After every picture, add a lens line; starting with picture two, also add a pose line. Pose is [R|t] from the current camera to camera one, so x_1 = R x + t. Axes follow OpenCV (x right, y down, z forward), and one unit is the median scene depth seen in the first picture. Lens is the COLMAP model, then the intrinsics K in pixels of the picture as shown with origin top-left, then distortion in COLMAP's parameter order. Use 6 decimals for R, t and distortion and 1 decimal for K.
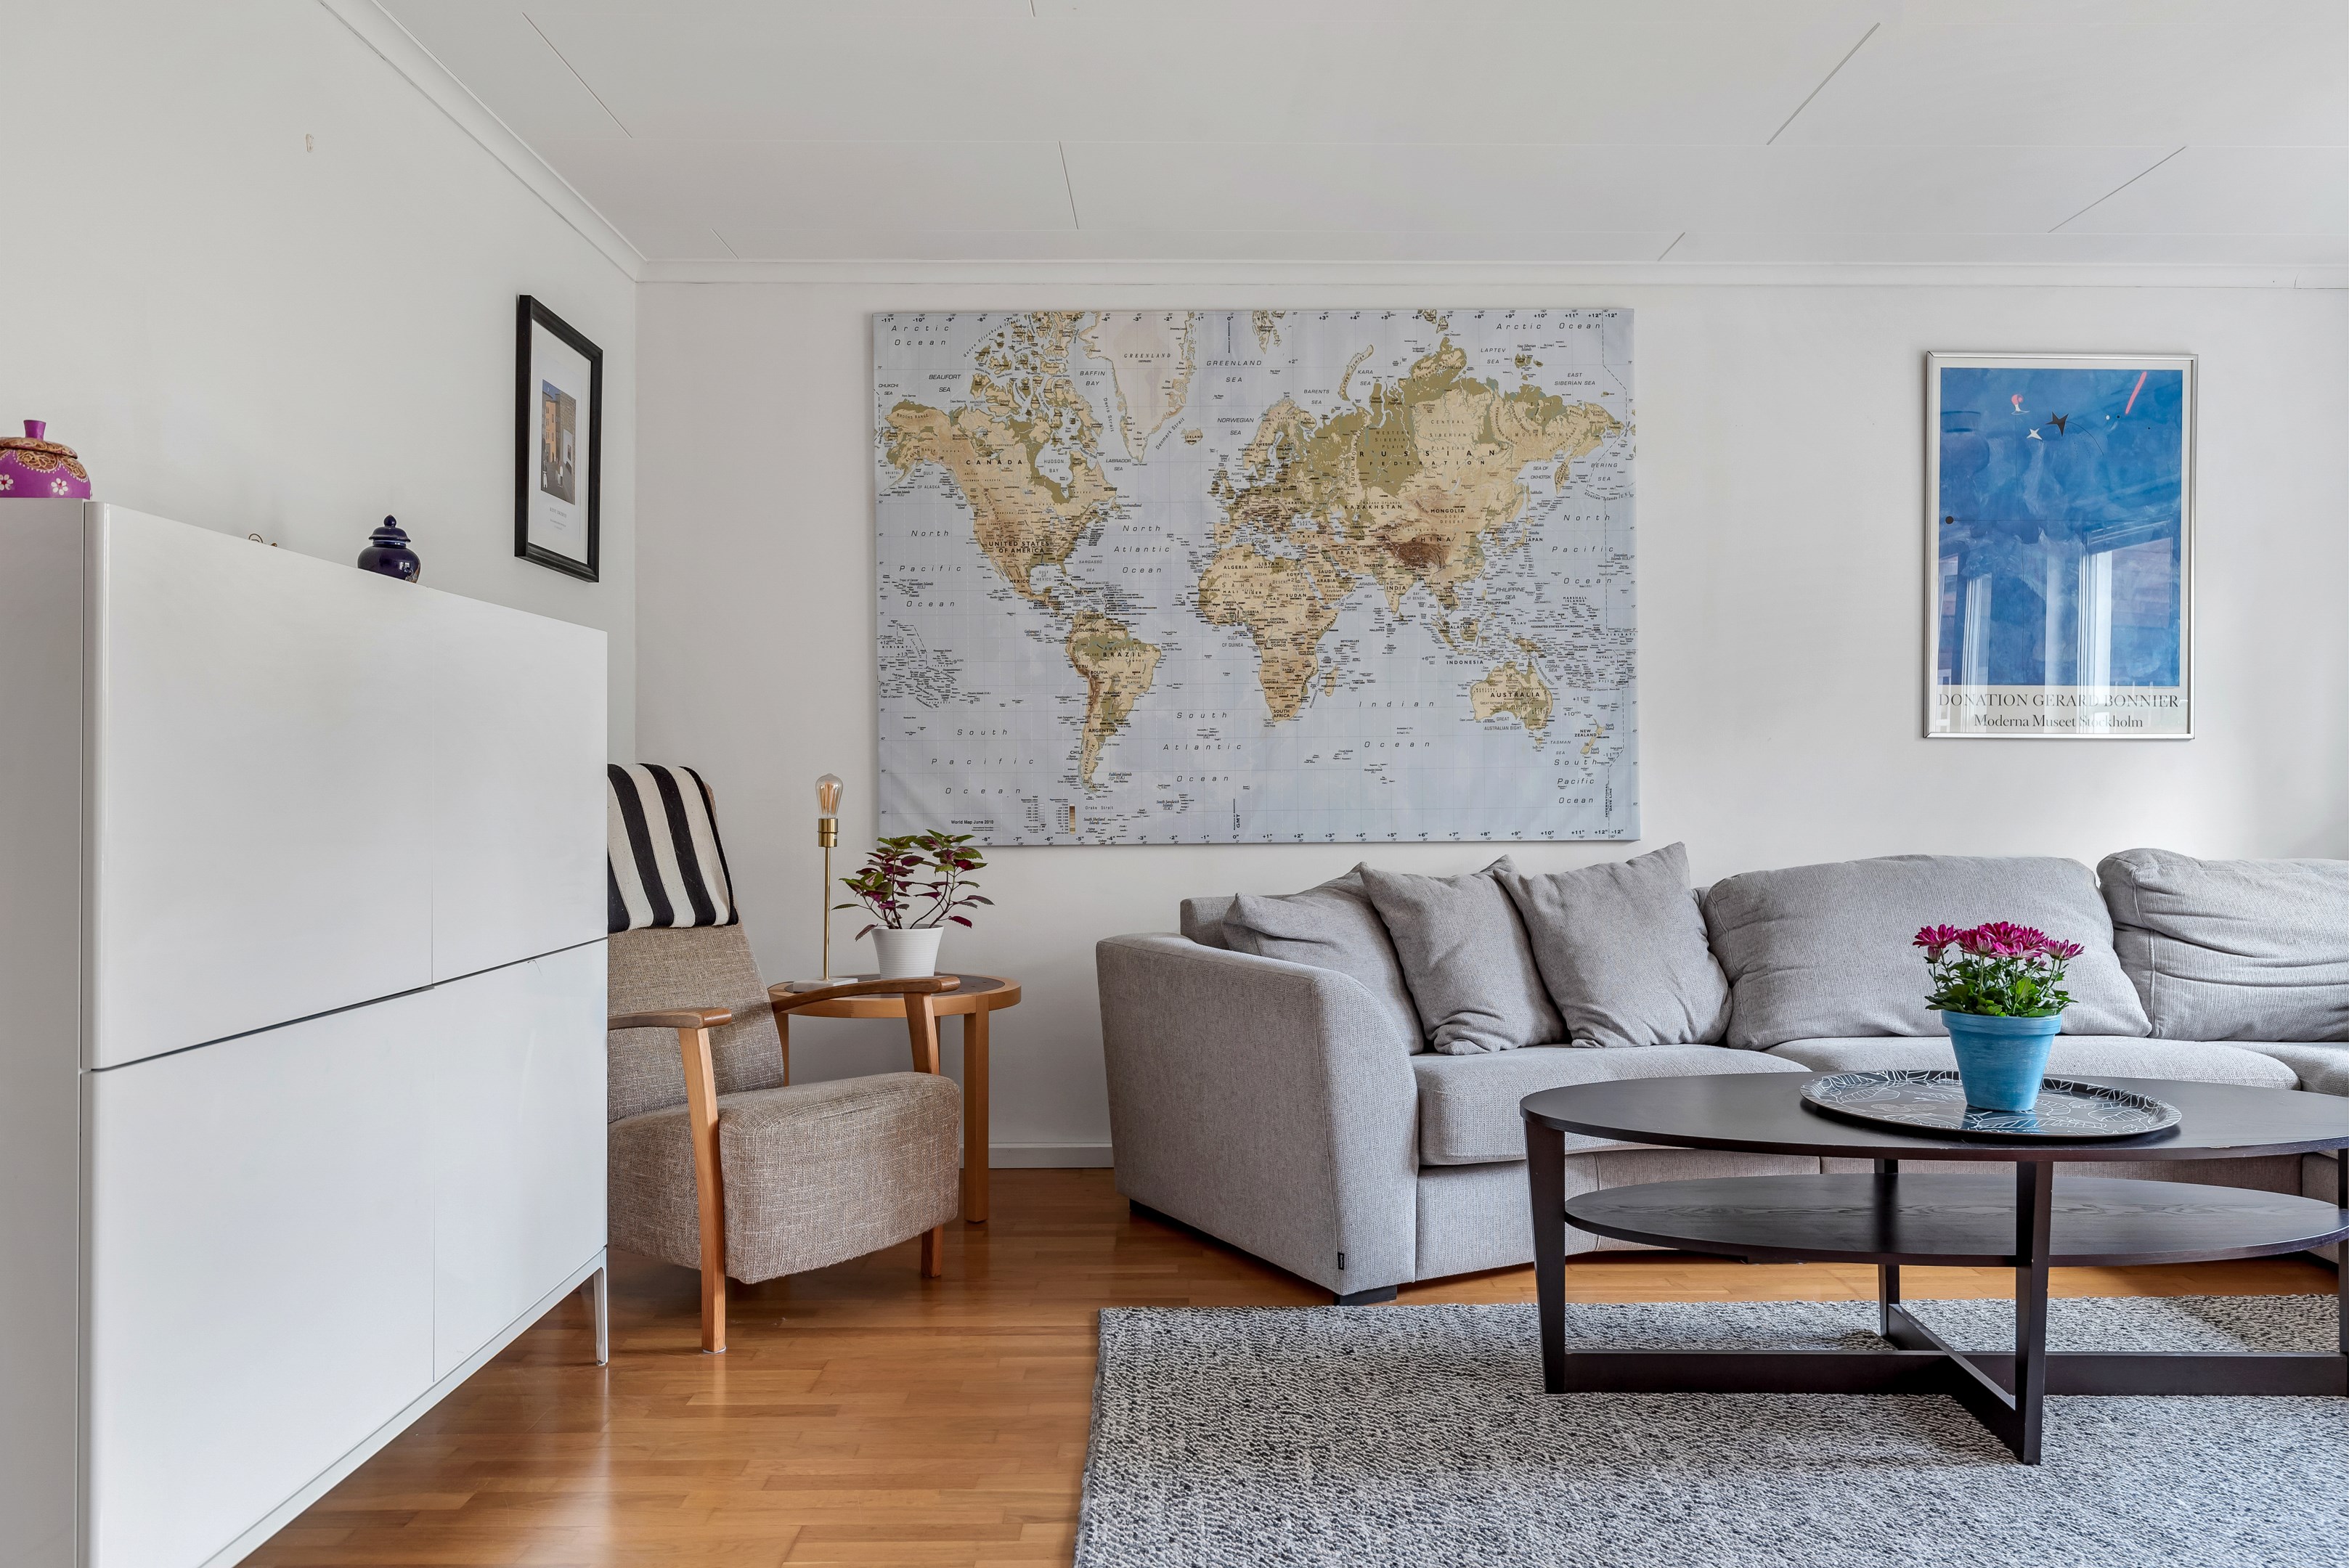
lens RADIAL K [[1718.2, 0, 1182.2], [0, 1718.2, 784.0], [0, 0, 1]] dist [-0.020891, 0.012290]
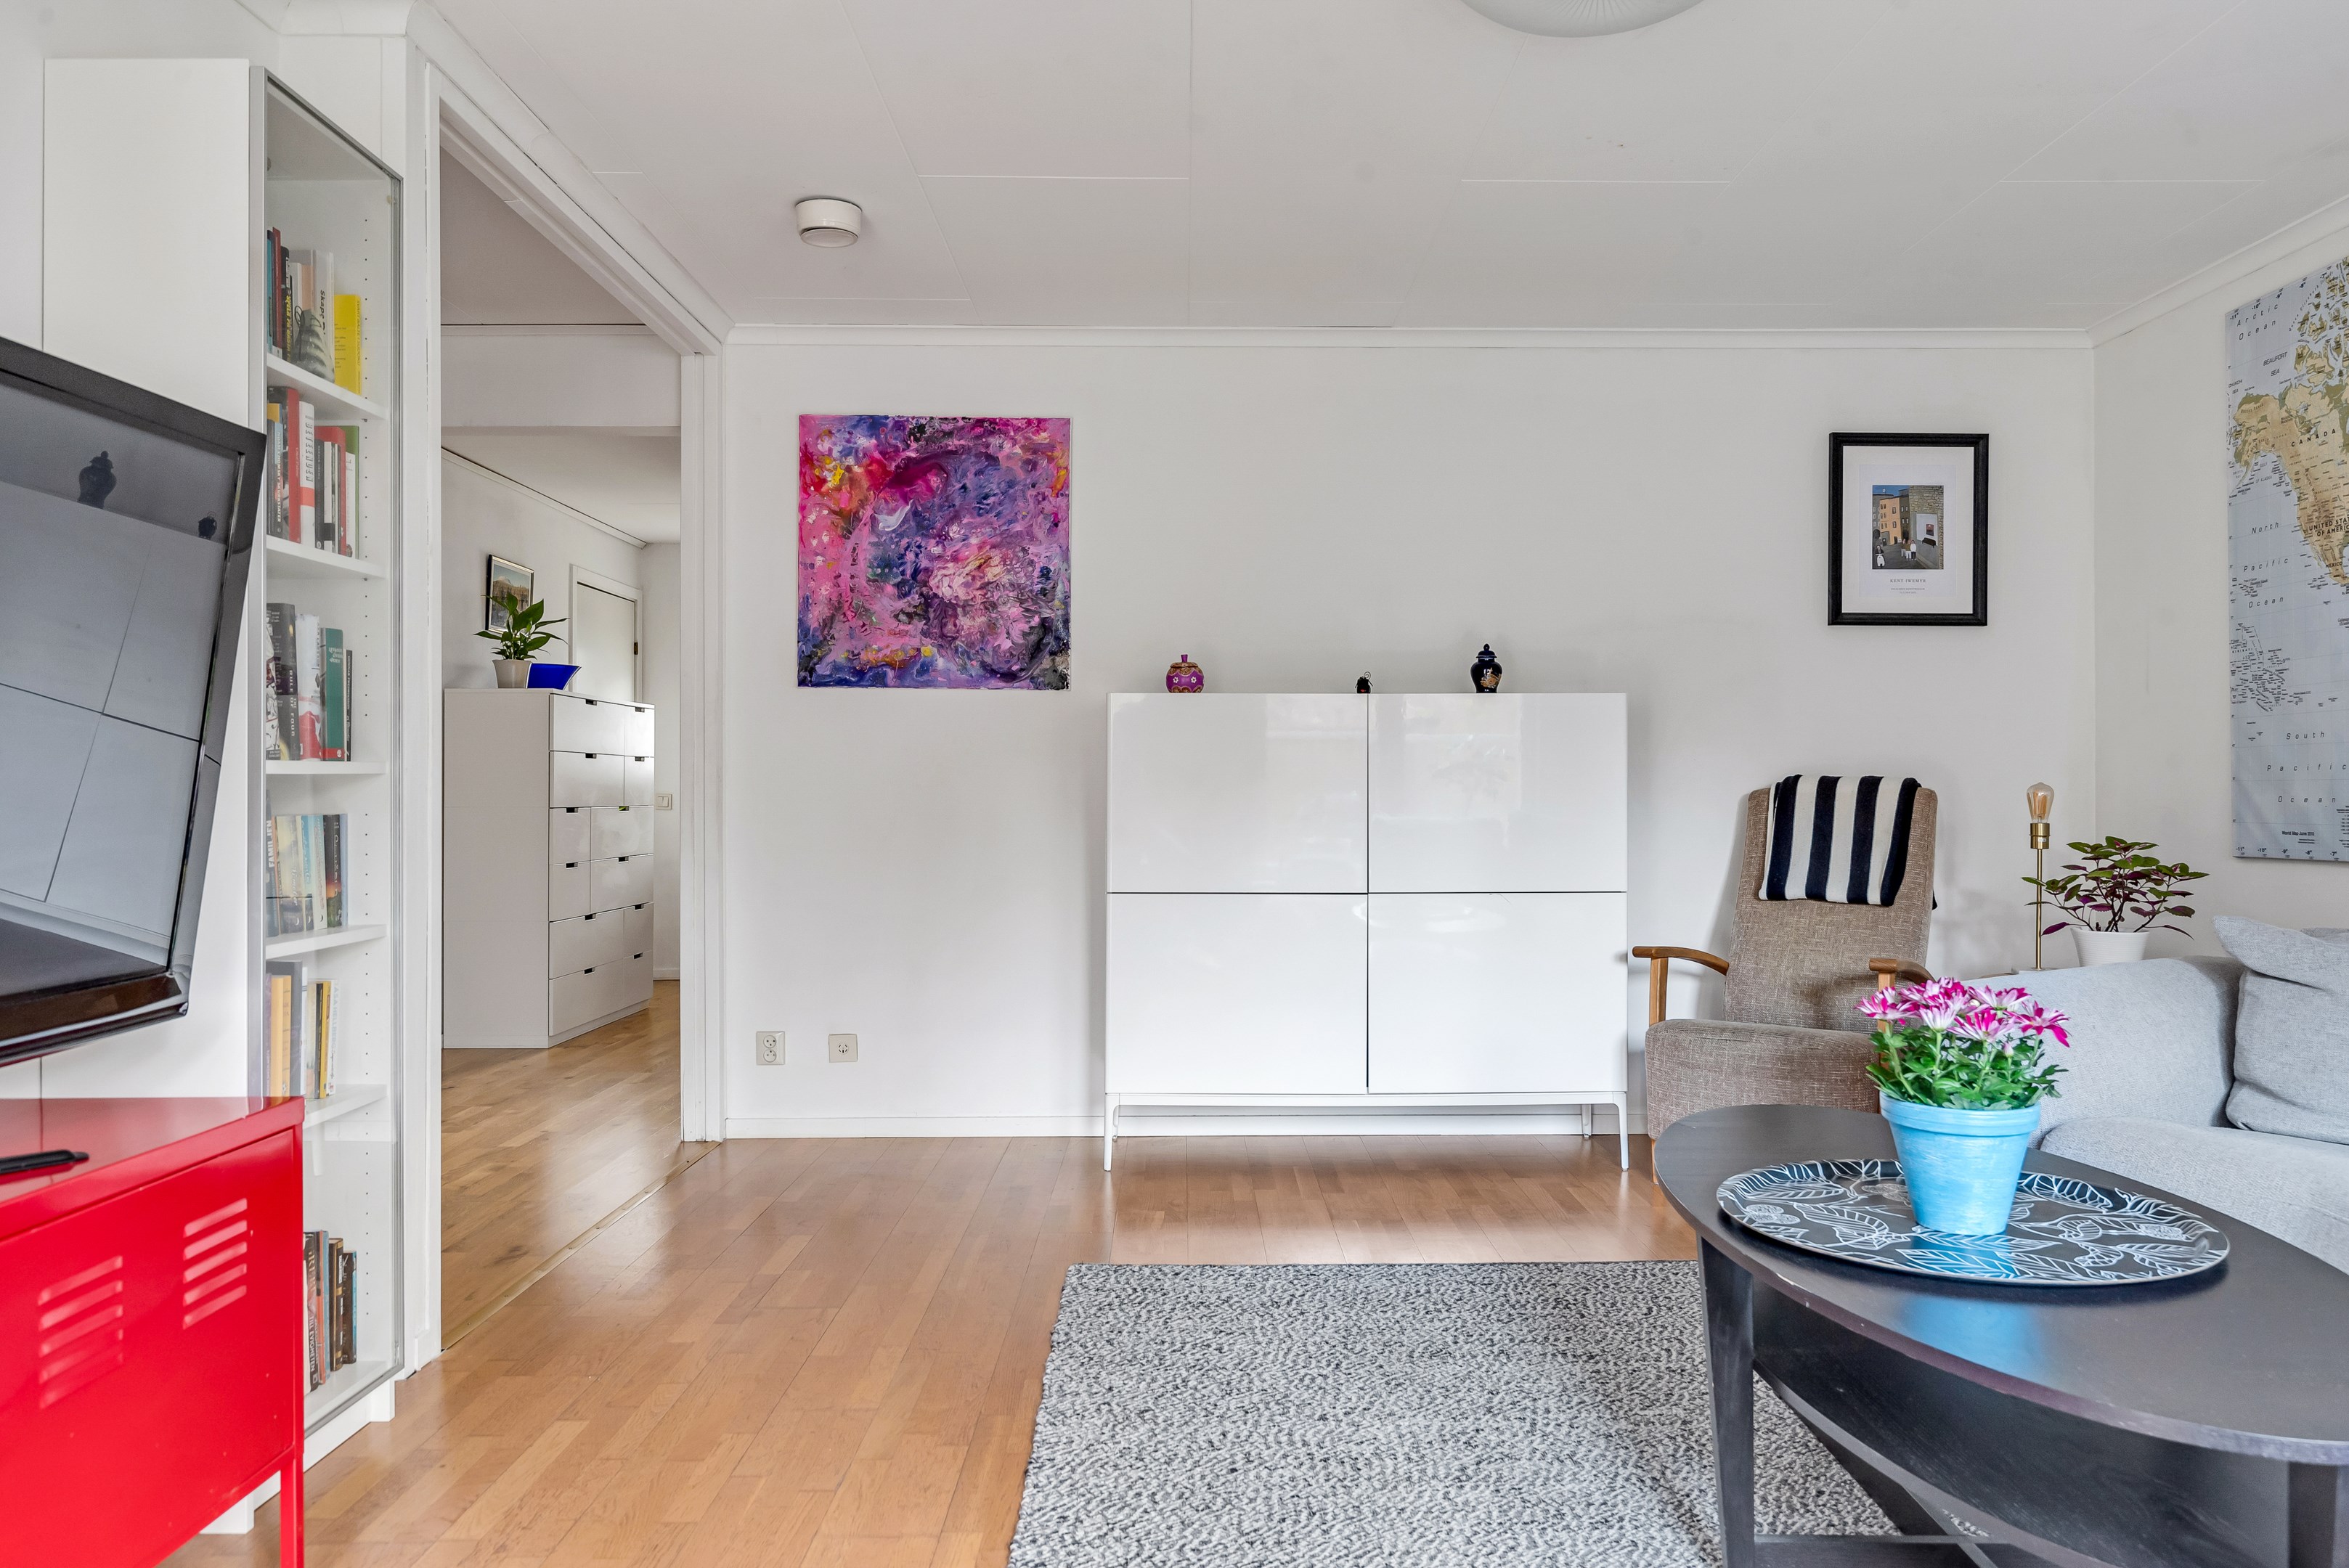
lens RADIAL K [[1529.4, 0, 1186.3], [0, 1529.4, 781.5], [0, 0, 1]] dist [-0.009277, 0.002470]
pose [[0.012746, -0.005736, -0.999902, 0.700991], [0.000935, 0.999983, -0.005725, -0.001551], [0.999918, -0.000862, 0.012751, 0.400991]]
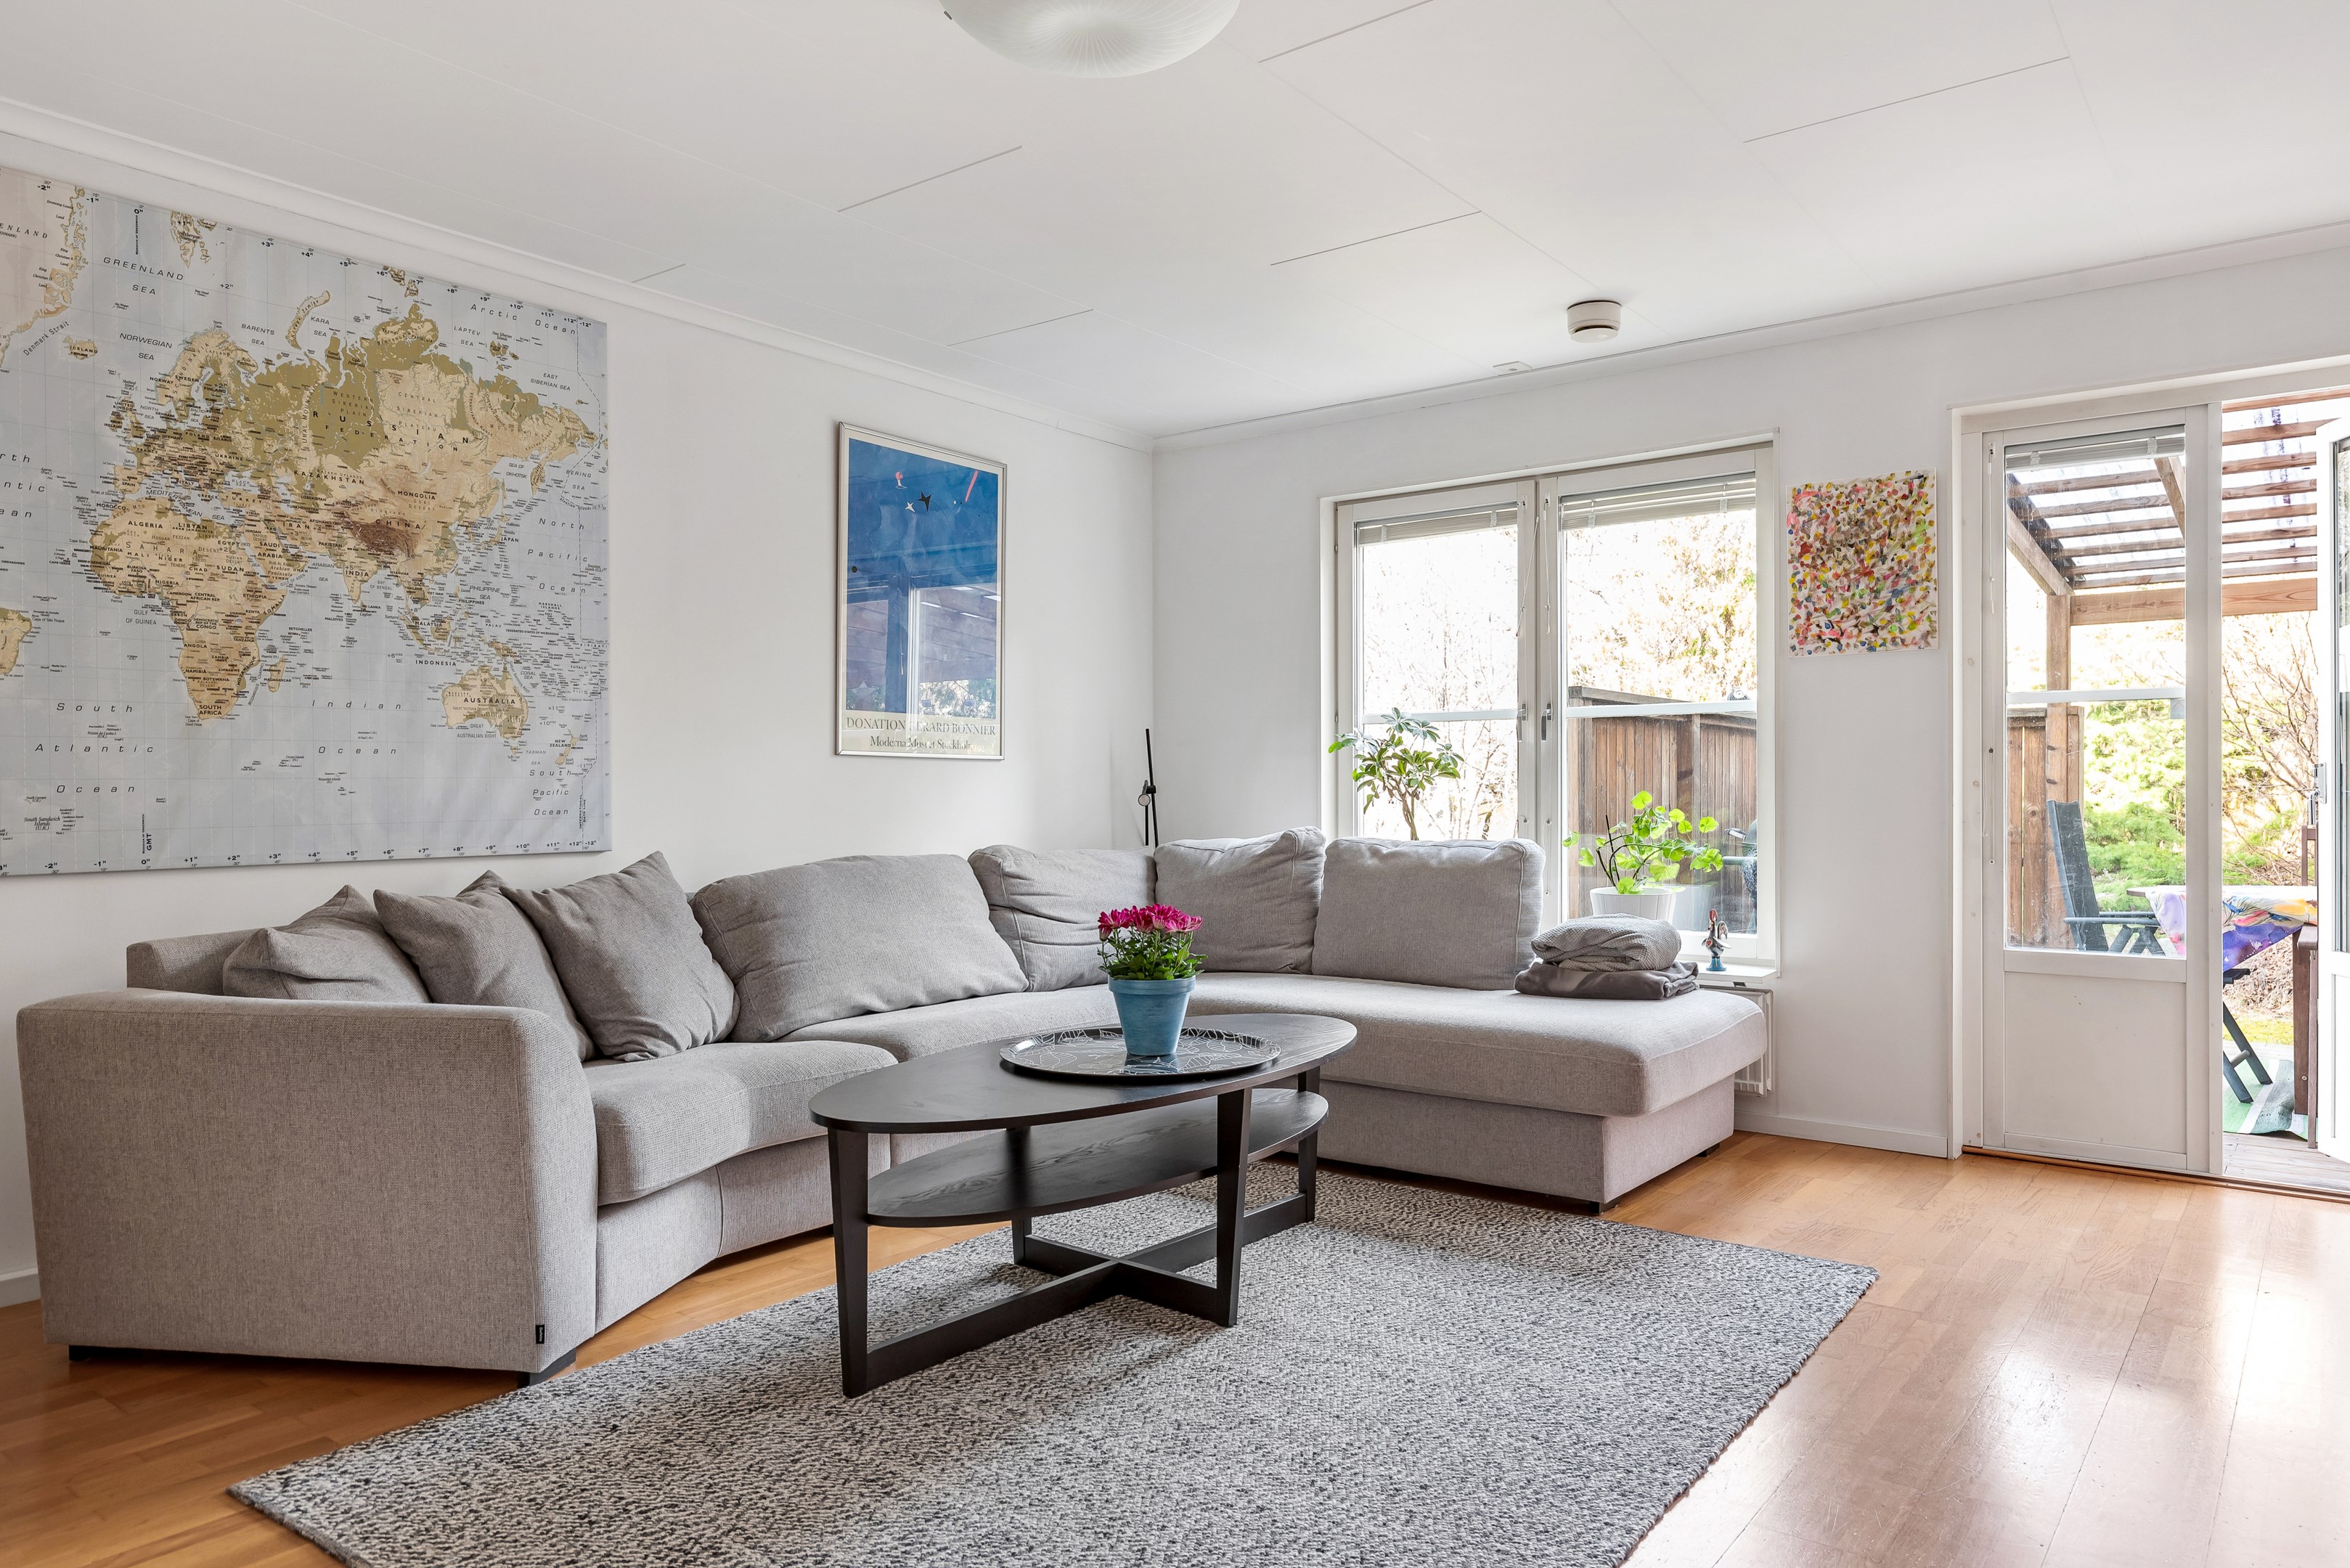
lens RADIAL K [[1510.3, 0, 1206.8], [0, 1510.3, 794.6], [0, 0, 1]] dist [-0.009577, -0.000908]
pose [[0.603294, -0.001215, 0.797518, -0.231599], [0.001477, 0.999999, 0.000407, -0.000066], [-0.797517, 0.000932, 0.603295, 0.186185]]
